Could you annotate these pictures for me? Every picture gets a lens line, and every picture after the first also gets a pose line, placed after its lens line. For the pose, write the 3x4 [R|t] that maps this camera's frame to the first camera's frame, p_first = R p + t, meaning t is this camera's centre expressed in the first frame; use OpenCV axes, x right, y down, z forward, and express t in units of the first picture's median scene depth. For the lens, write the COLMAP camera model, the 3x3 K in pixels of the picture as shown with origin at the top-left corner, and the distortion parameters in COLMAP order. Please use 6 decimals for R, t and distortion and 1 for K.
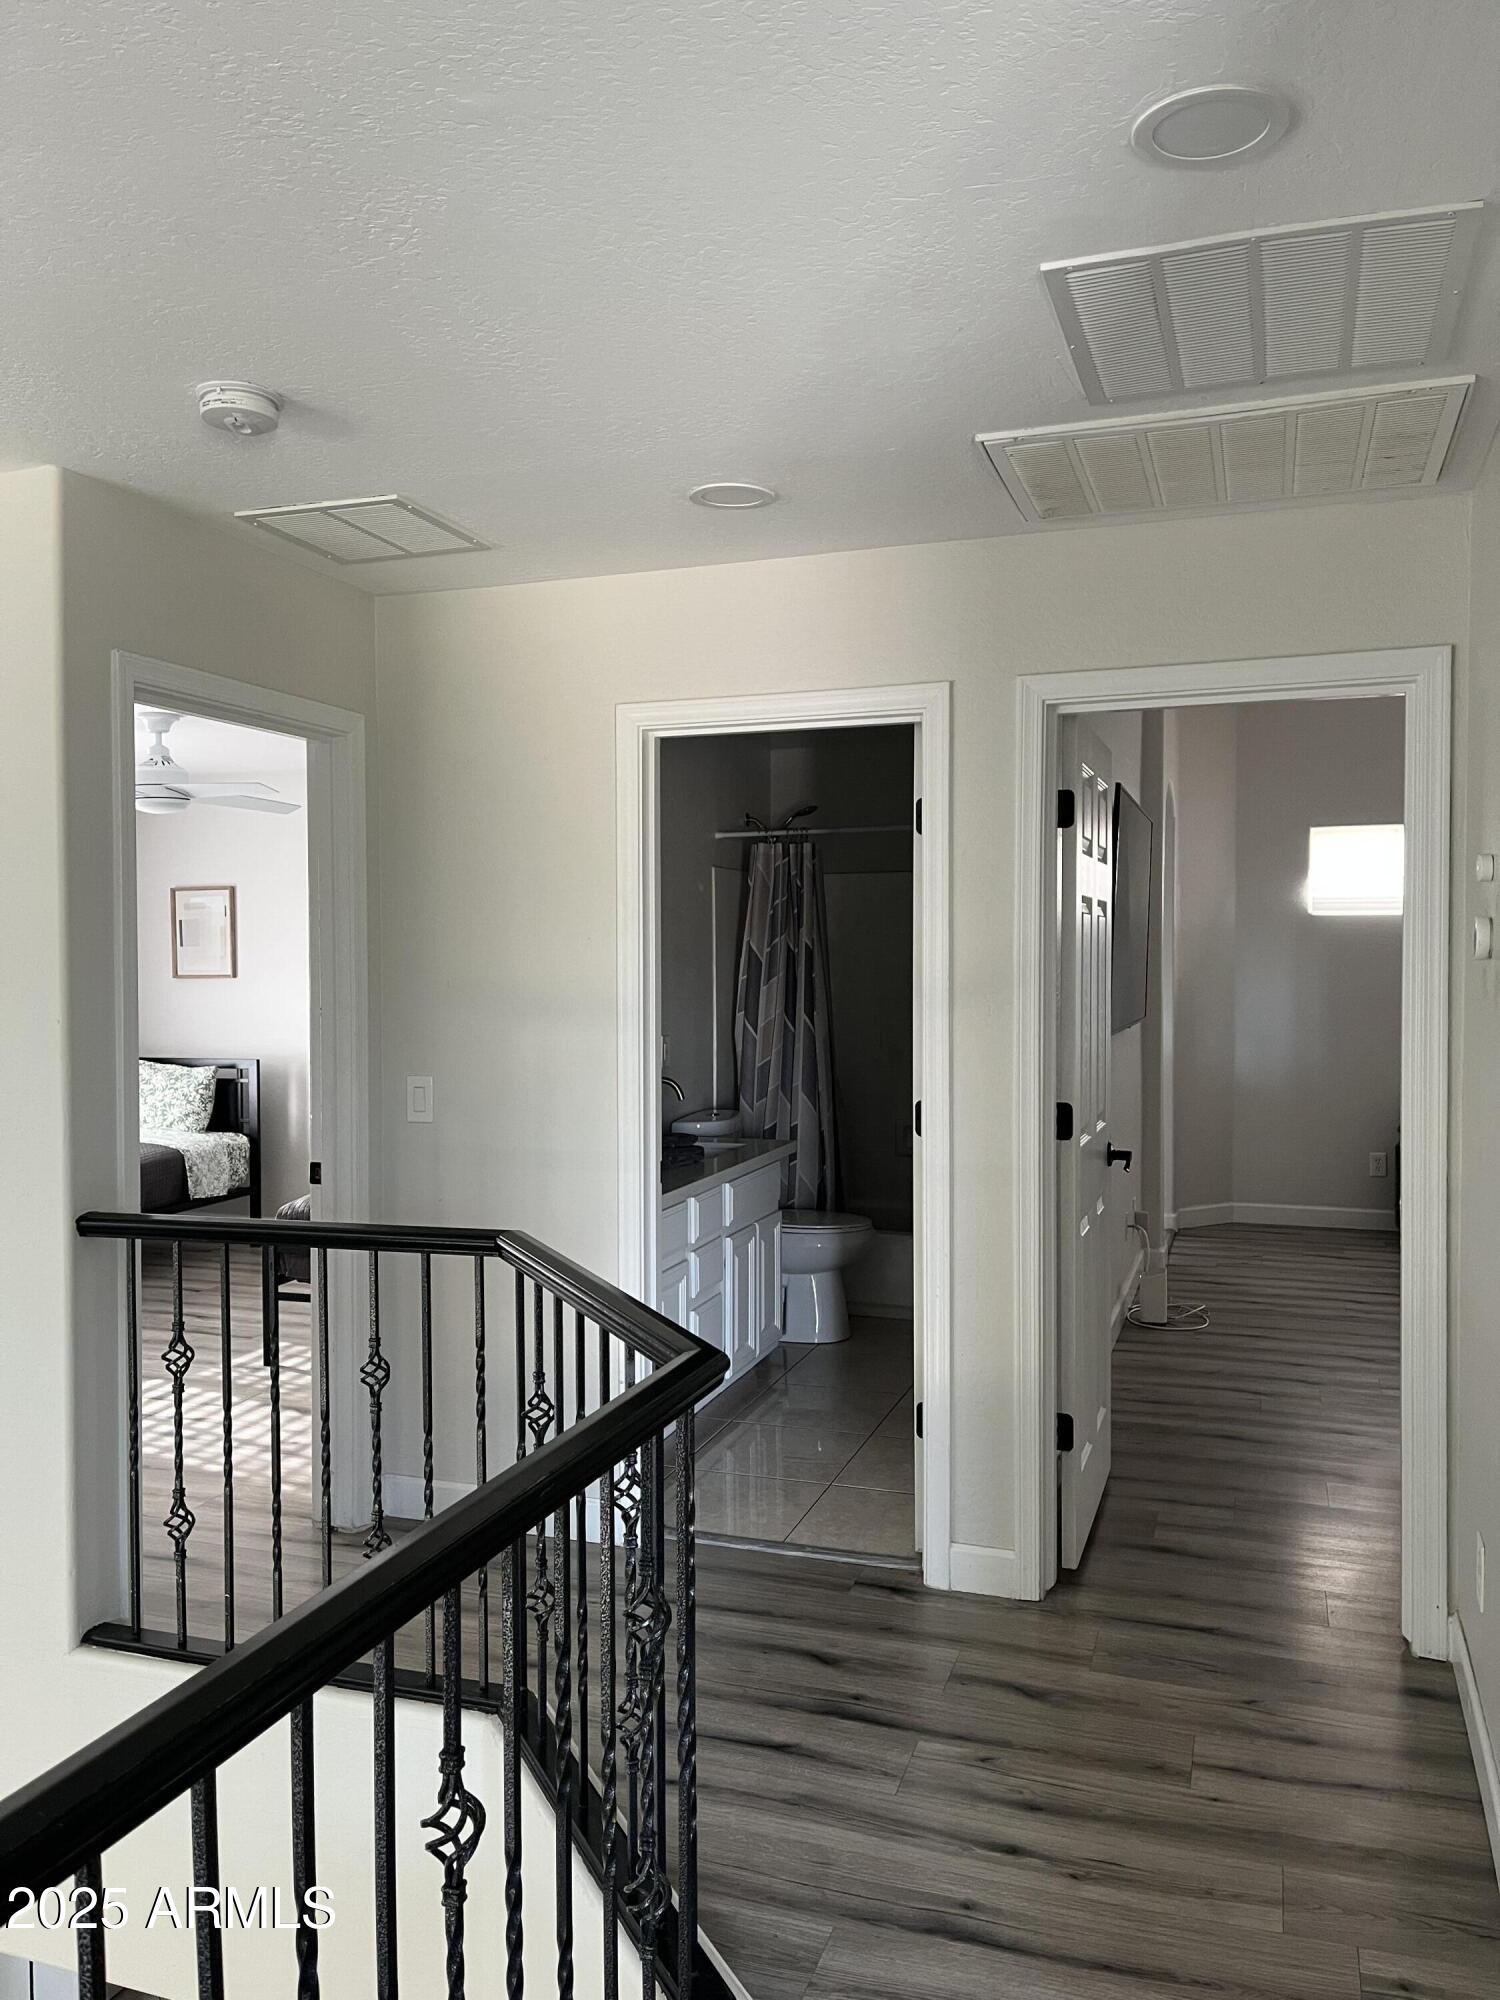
lens RADIAL K [[1559.4, 0, 752.1], [0, 1559.4, 1000.2], [0, 0, 1]] dist [0.017566, 0.002410]
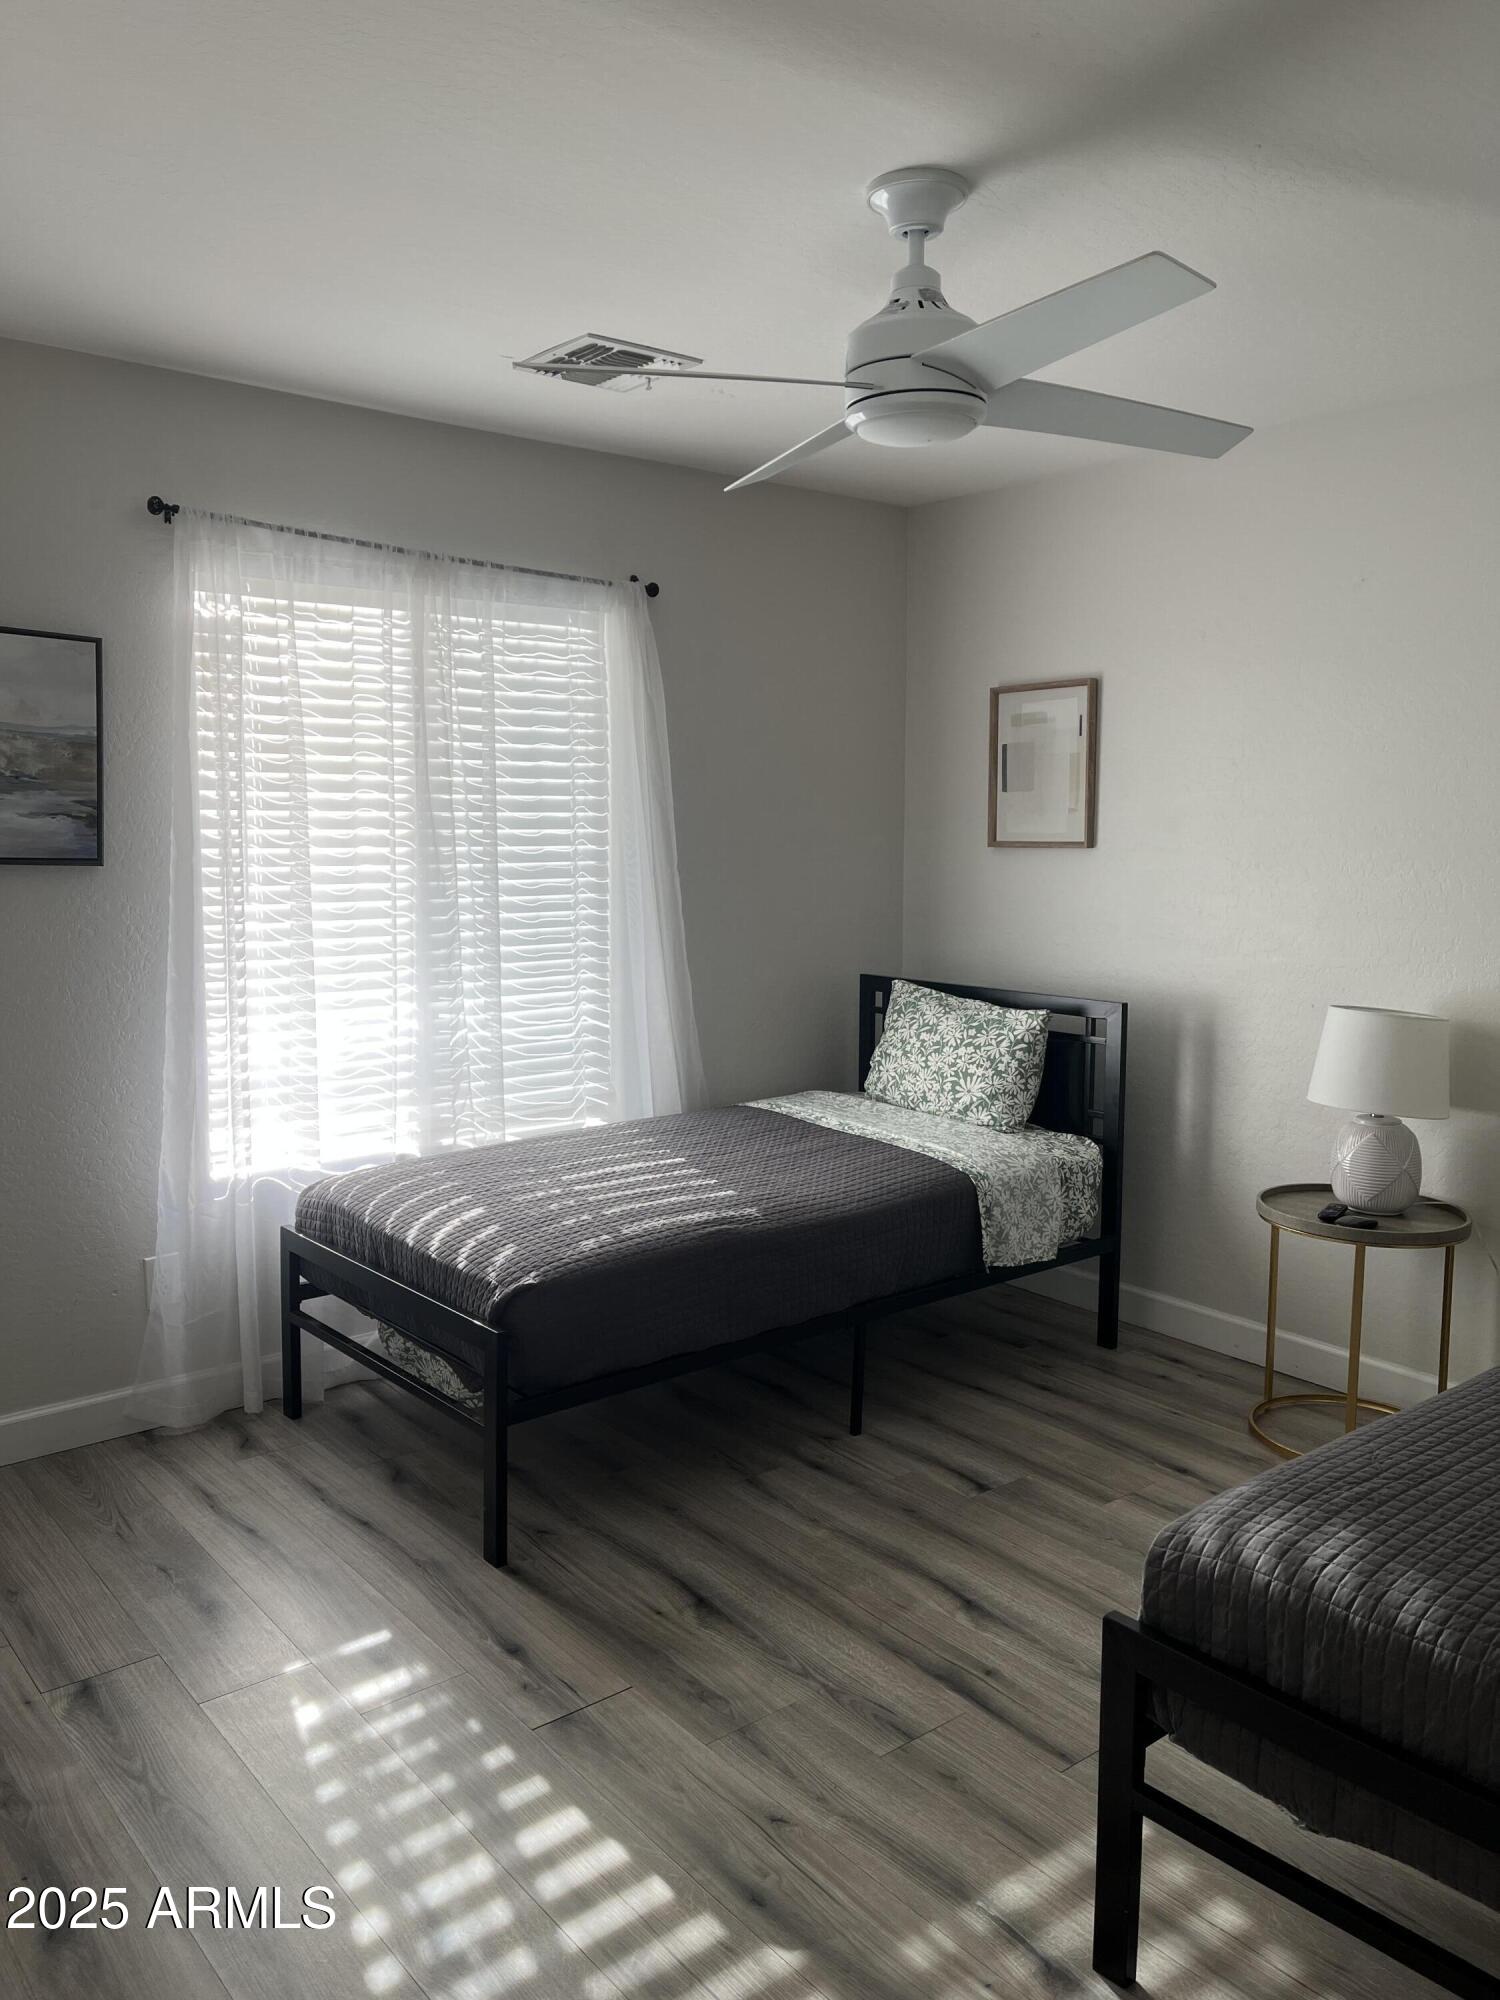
lens RADIAL K [[1559.4, 0, 754.1], [0, 1559.4, 996.9], [0, 0, 1]] dist [0.017566, 0.002410]
pose [[0.853236, 0.059696, -0.518096, -0.151203], [-0.022732, 0.996740, 0.077408, -0.001552], [0.521029, -0.054270, 0.851812, 0.489551]]
